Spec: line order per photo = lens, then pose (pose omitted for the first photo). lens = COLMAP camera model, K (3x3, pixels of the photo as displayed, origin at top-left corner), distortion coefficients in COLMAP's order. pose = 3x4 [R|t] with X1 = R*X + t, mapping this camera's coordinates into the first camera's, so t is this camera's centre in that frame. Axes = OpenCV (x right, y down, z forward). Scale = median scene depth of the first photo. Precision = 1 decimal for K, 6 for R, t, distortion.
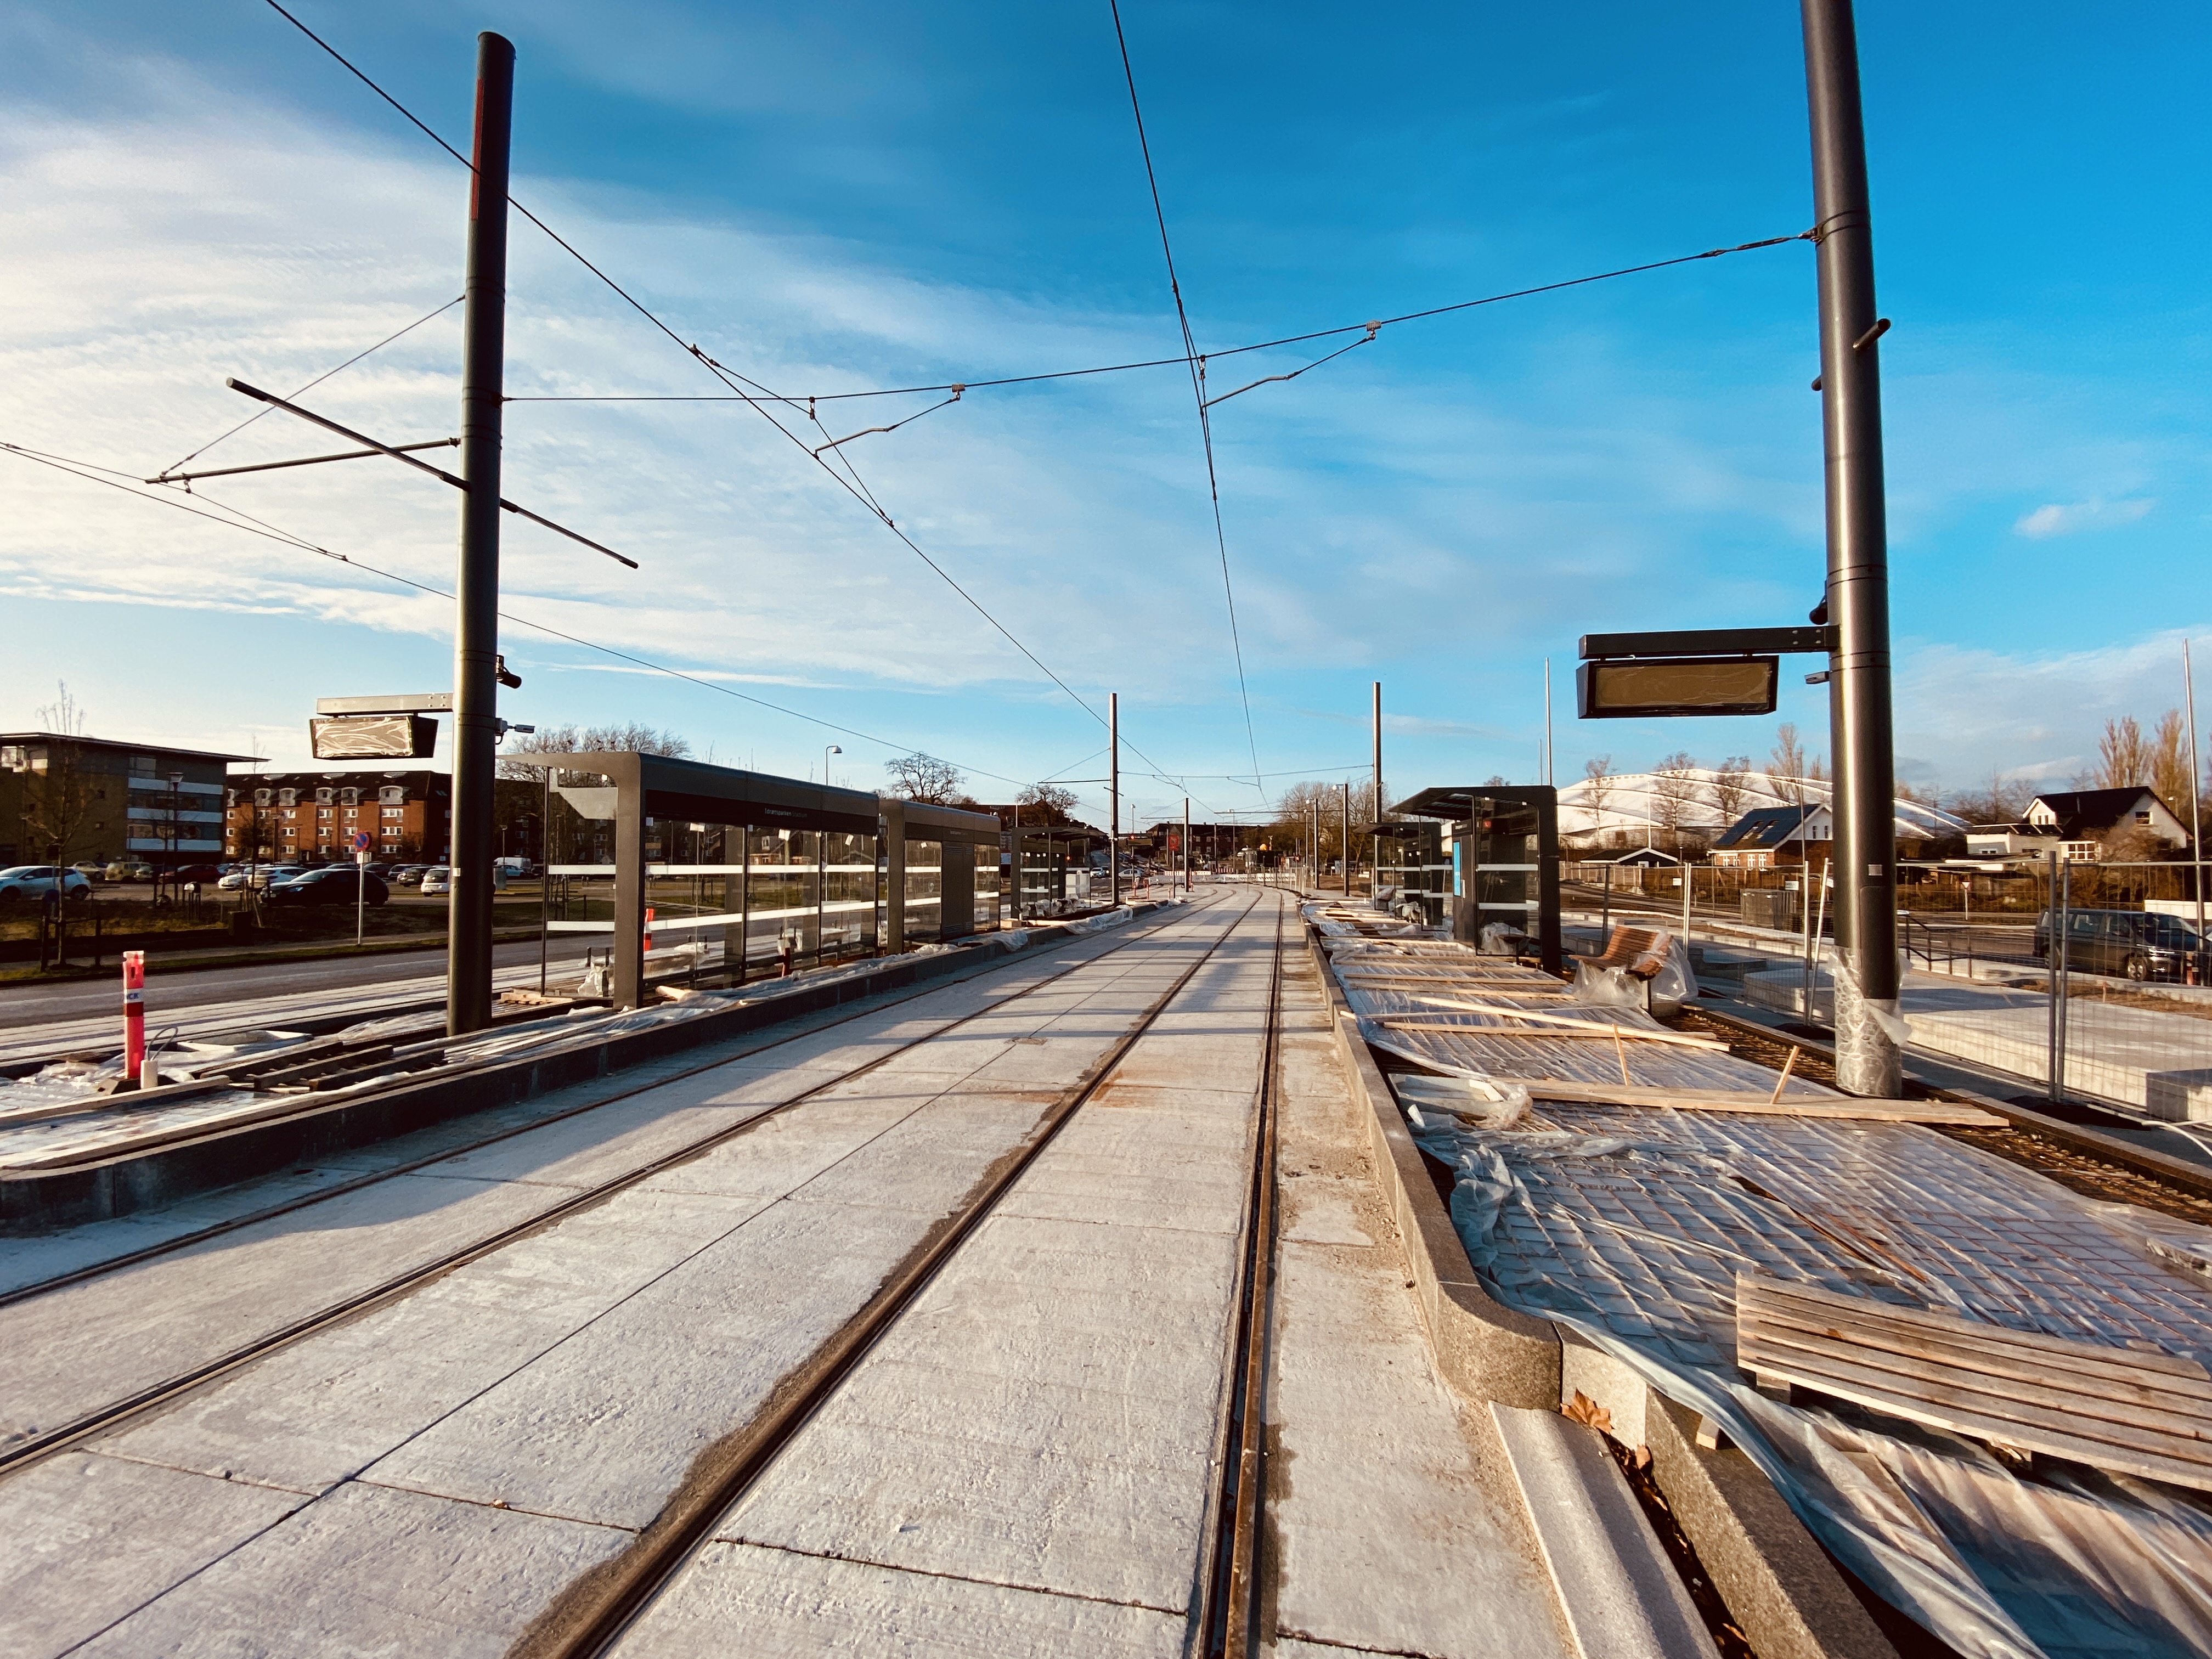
lens RADIAL K [[889.0, 0, 1105.0], [0, 889.0, 845.4], [0, 0, 1]] dist [0.015484, -0.014254]
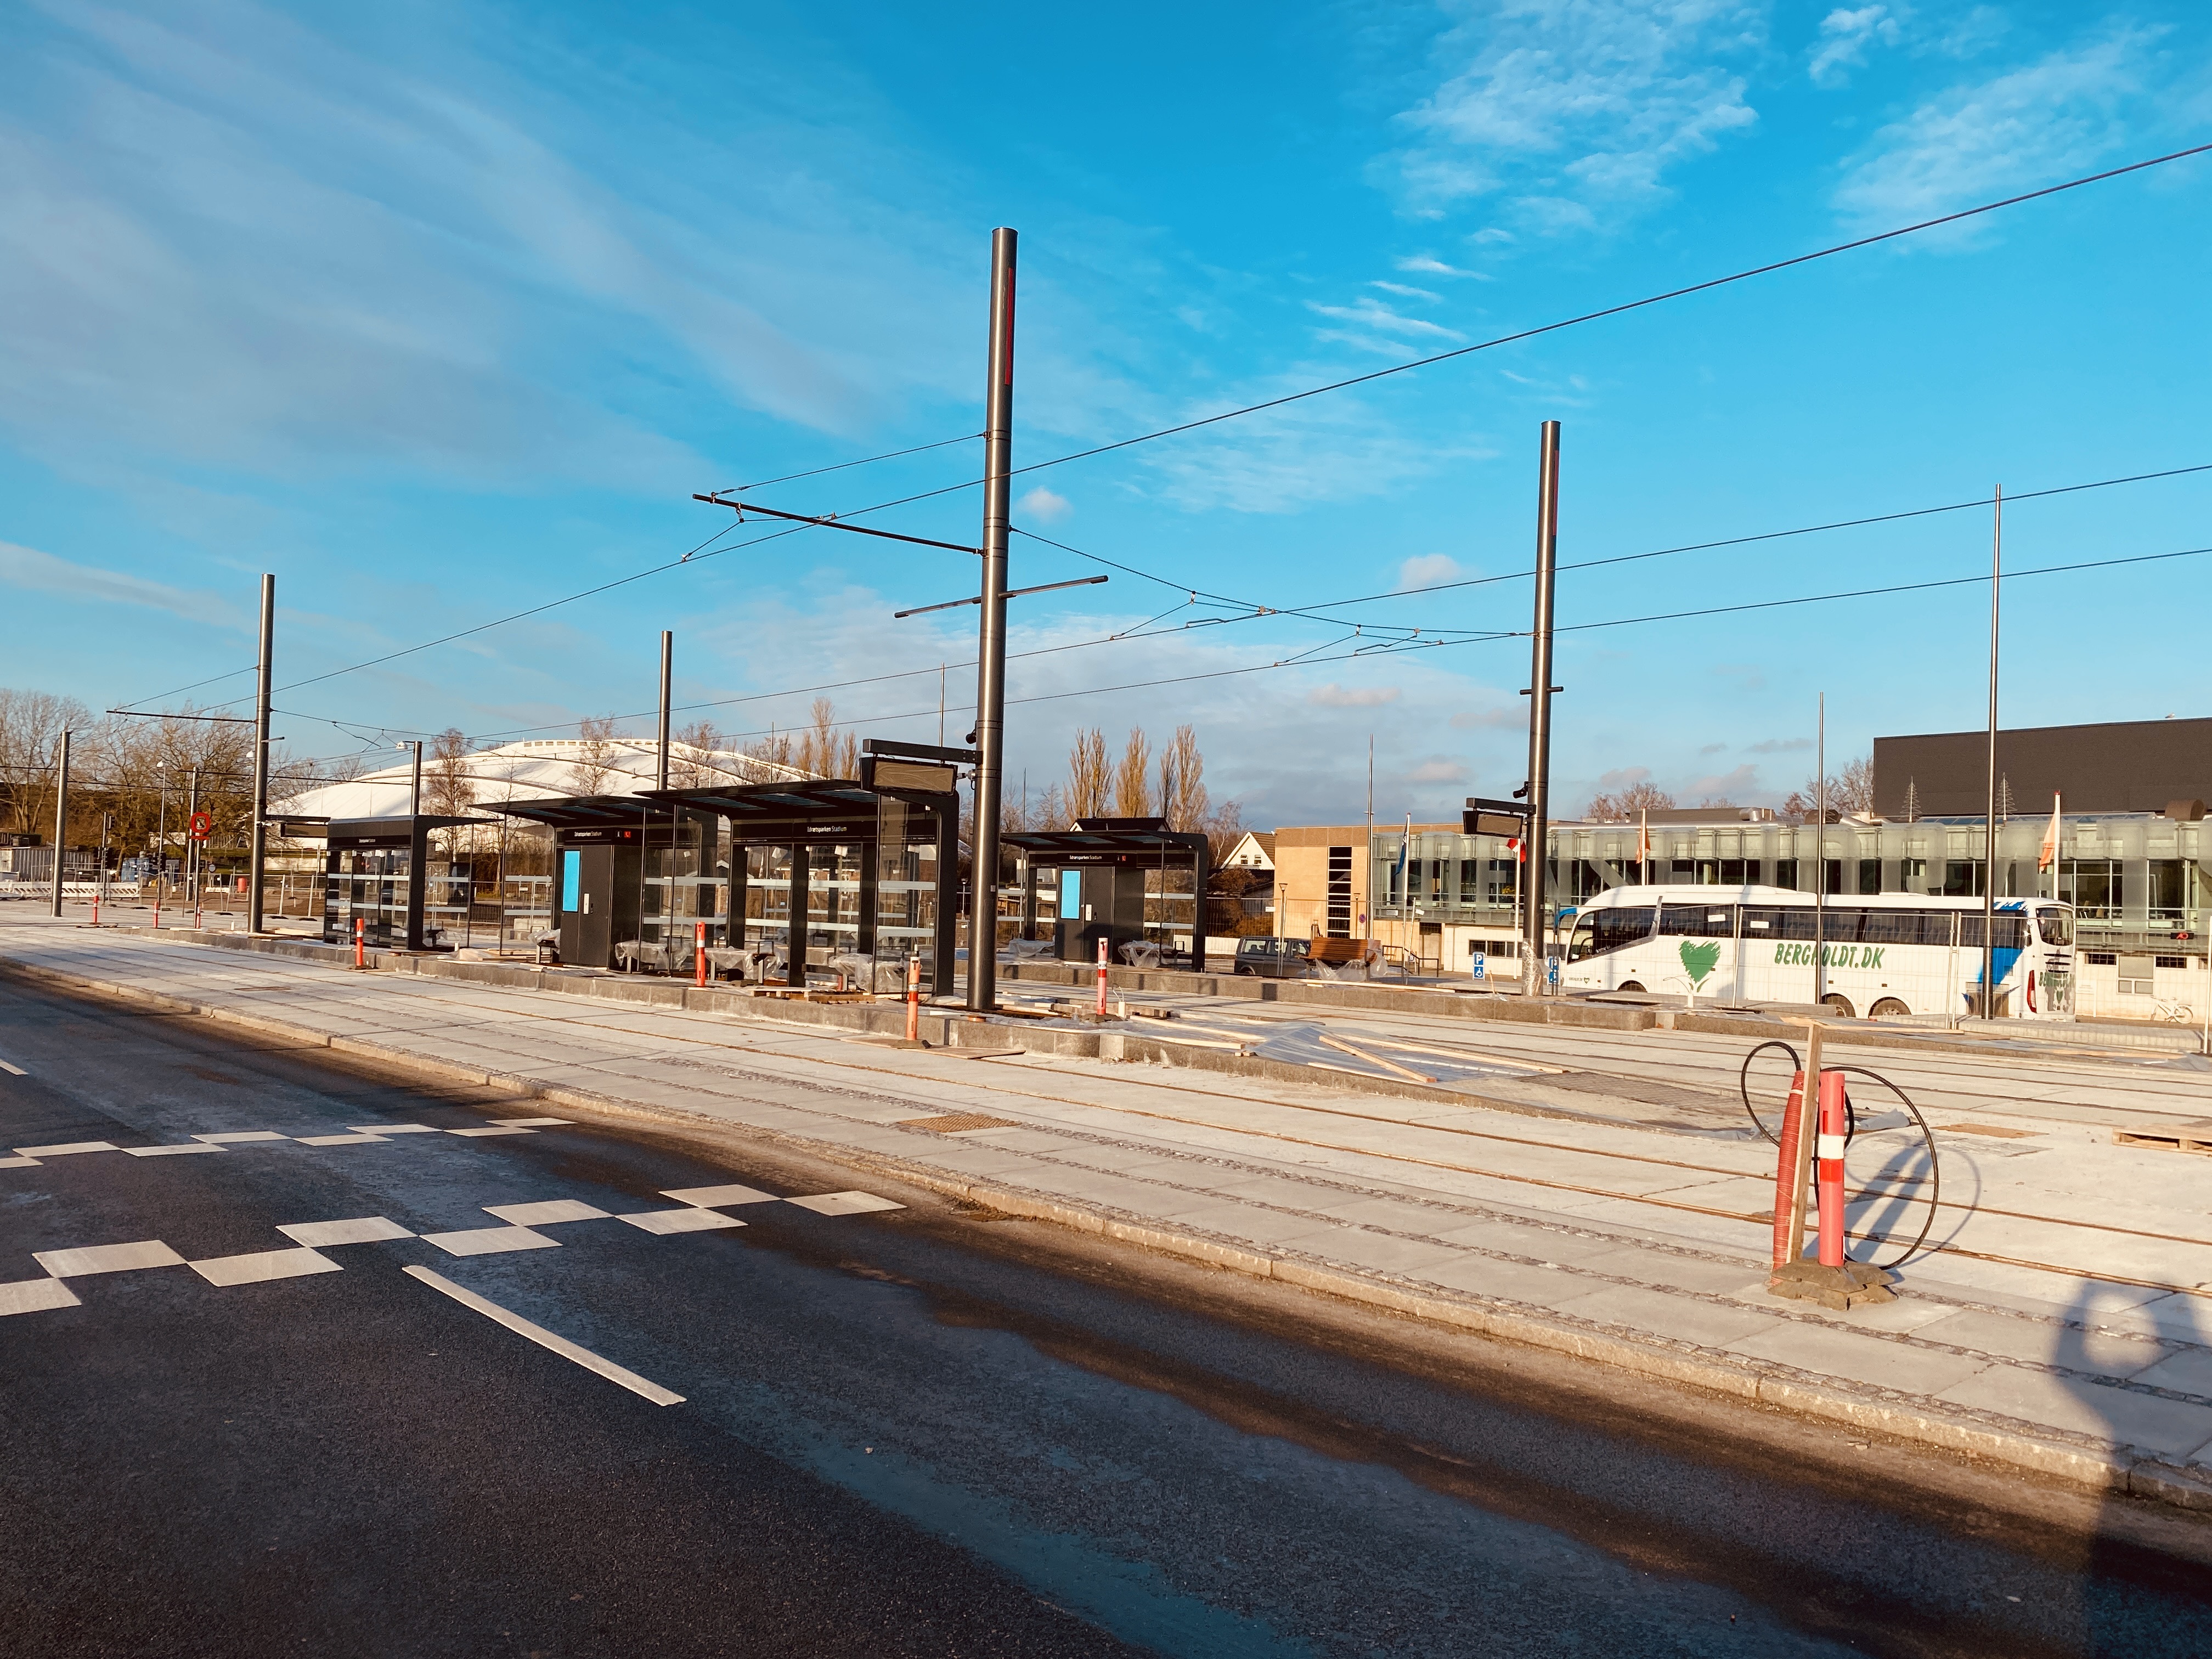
lens RADIAL K [[1679.5, 0, 1116.2], [0, 1679.5, 854.3], [0, 0, 1]] dist [0.036298, -0.032590]
pose [[0.610944, 0.040718, 0.790626, -0.178317], [-0.049267, 0.998696, -0.013364, 0.000211], [-0.790139, -0.030787, 0.612154, -0.046300]]
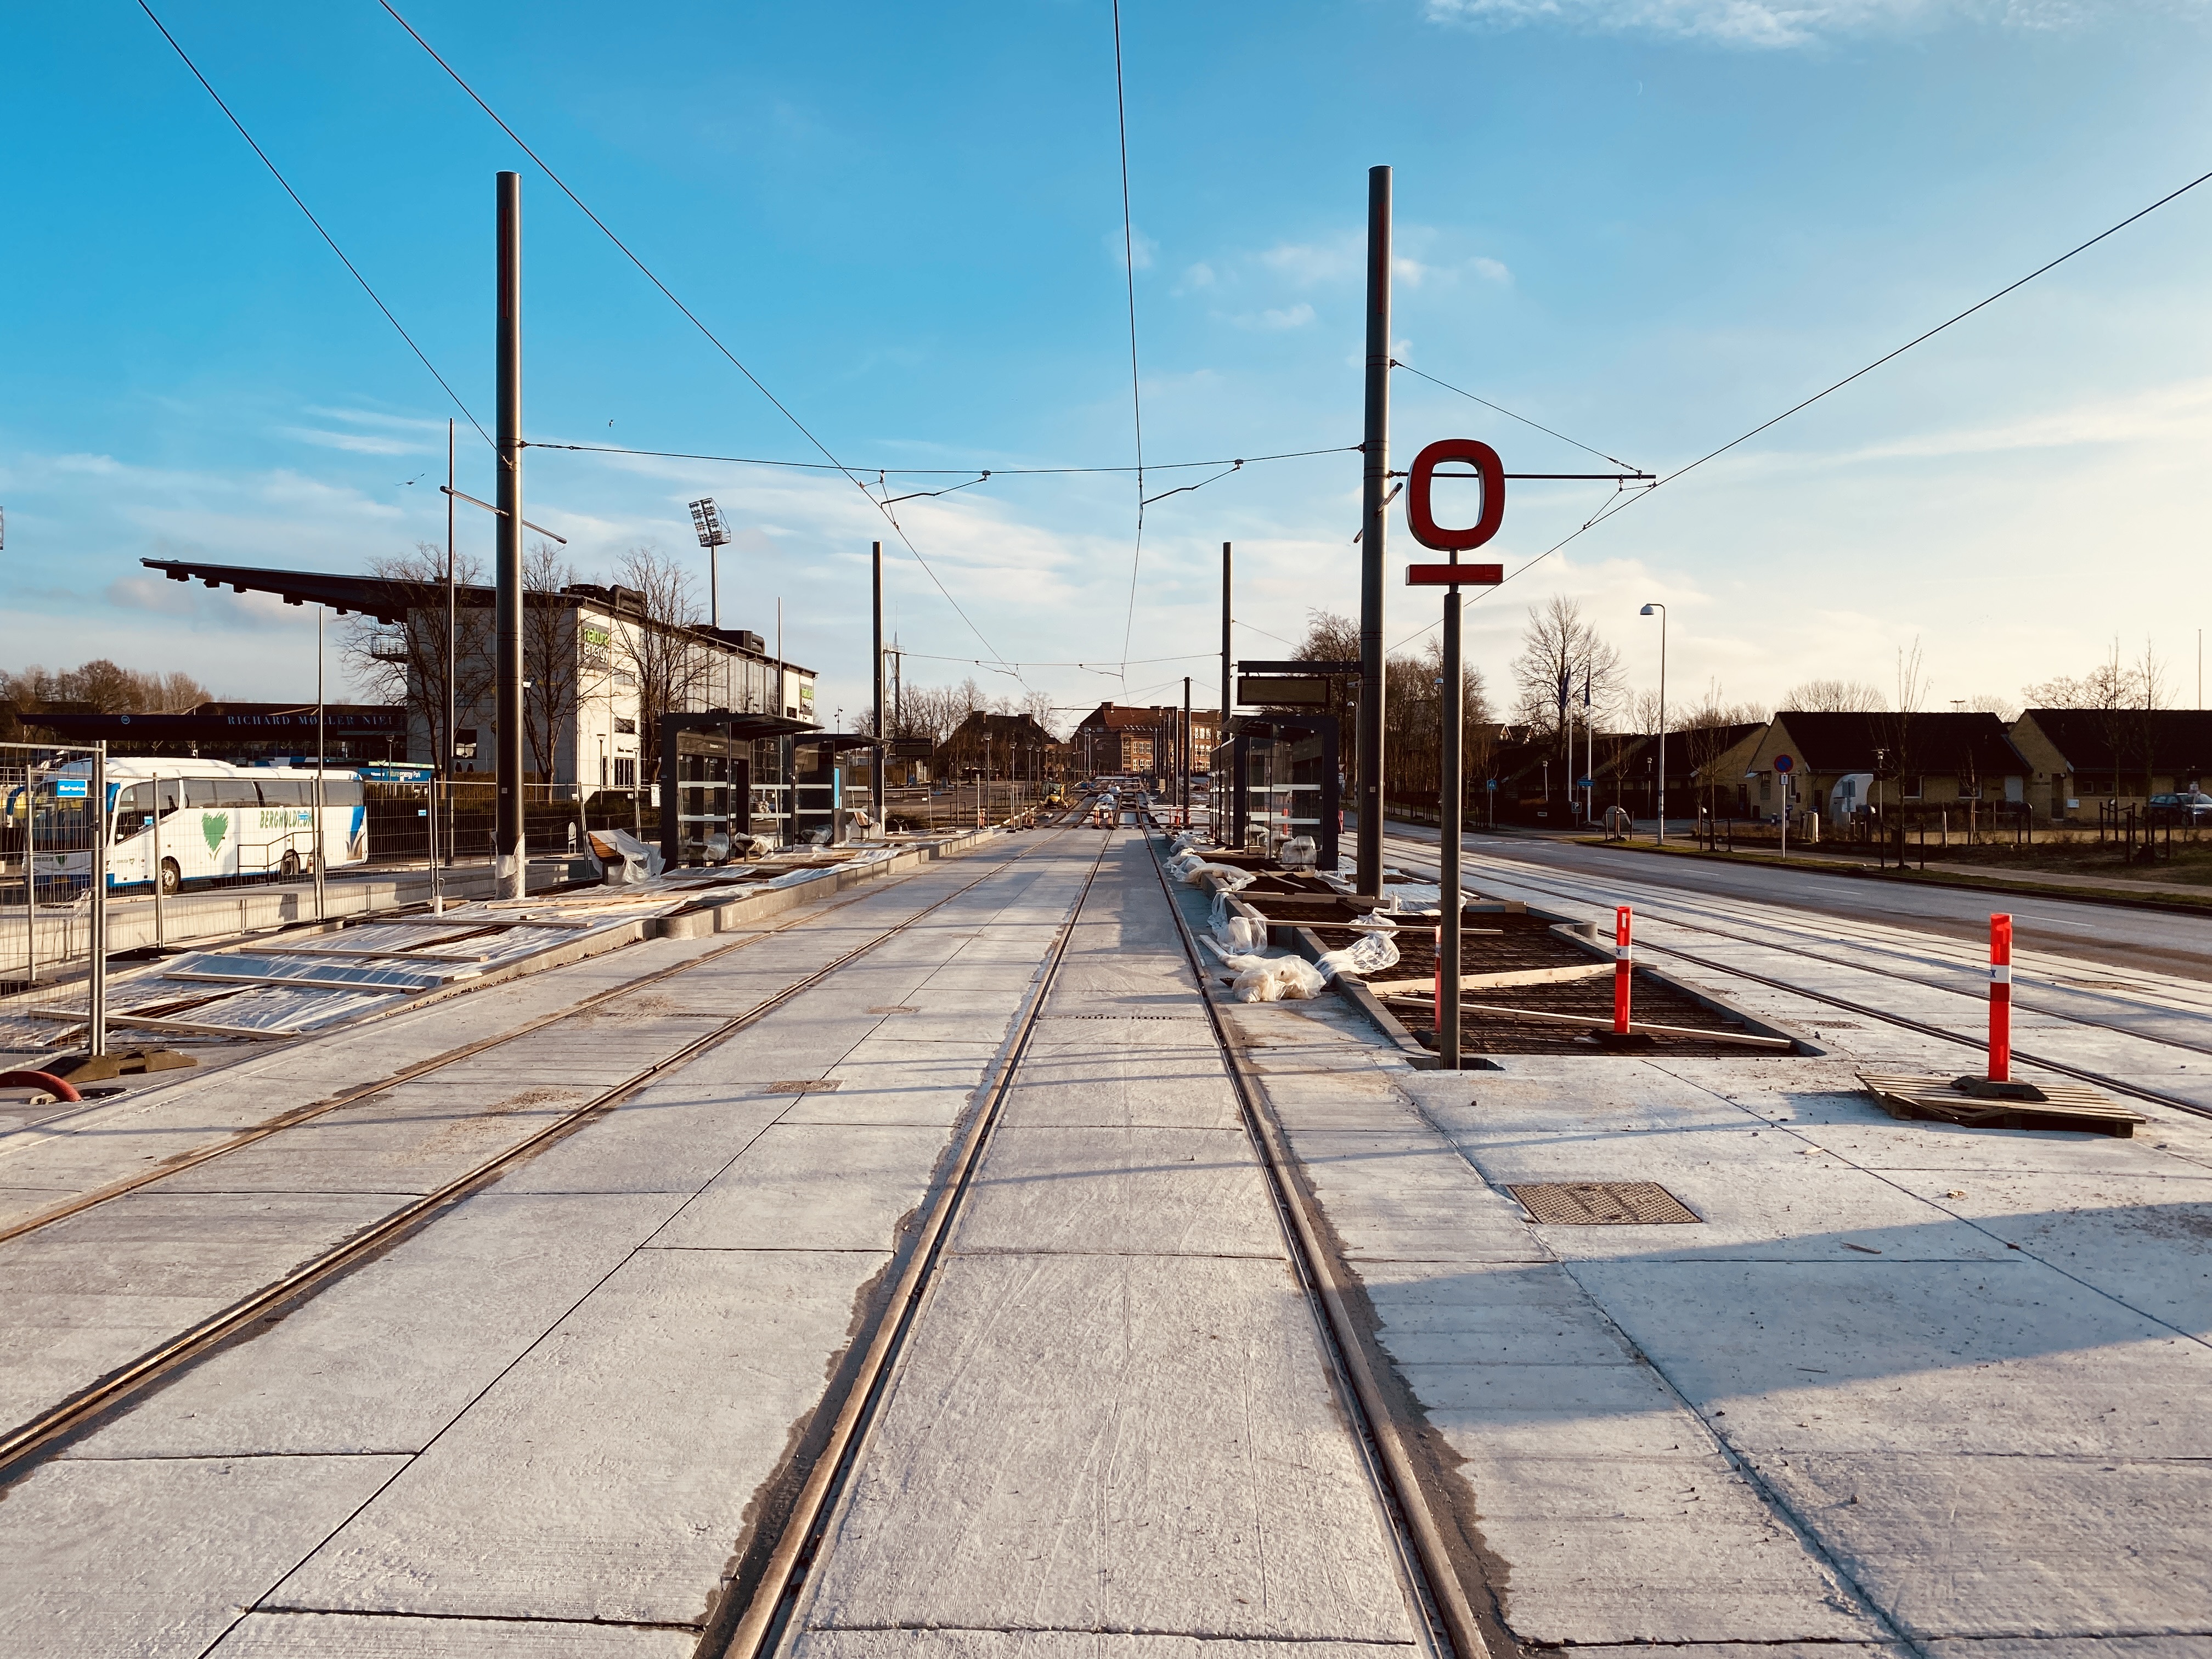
lens RADIAL K [[1679.5, 0, 1105.2], [0, 1679.5, 830.6], [0, 0, 1]] dist [0.036298, -0.032590]
pose [[-0.983067, 0.001235, -0.183240, 0.067026], [0.002308, 0.999981, -0.005644, 0.015395], [0.183230, -0.005971, -0.983052, 0.524590]]
